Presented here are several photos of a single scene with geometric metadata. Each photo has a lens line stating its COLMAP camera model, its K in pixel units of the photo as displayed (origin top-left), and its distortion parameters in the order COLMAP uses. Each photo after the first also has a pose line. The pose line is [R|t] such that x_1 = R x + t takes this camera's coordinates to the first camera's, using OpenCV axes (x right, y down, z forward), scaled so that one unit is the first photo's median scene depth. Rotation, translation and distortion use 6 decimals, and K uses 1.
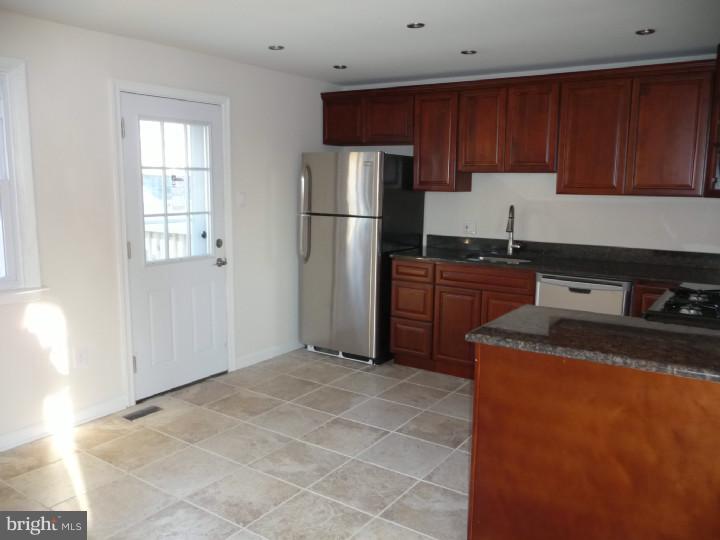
lens RADIAL K [[598.9, 0, 361.6], [0, 598.9, 281.7], [0, 0, 1]] dist [-0.074632, 0.097590]
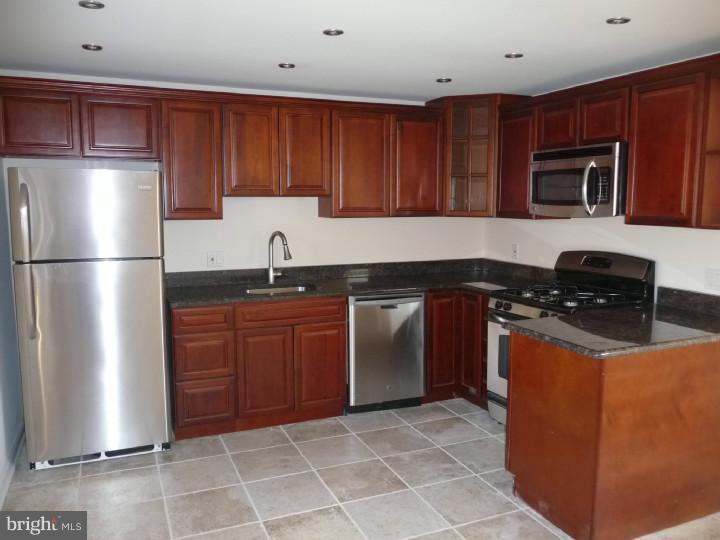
lens RADIAL K [[598.9, 0, 361.6], [0, 598.9, 281.7], [0, 0, 1]] dist [-0.074632, 0.097590]
pose [[0.527677, -0.126021, 0.840045, -0.496783], [0.145269, 0.987753, 0.056928, -0.087174], [-0.836931, 0.091993, 0.539522, 0.400660]]
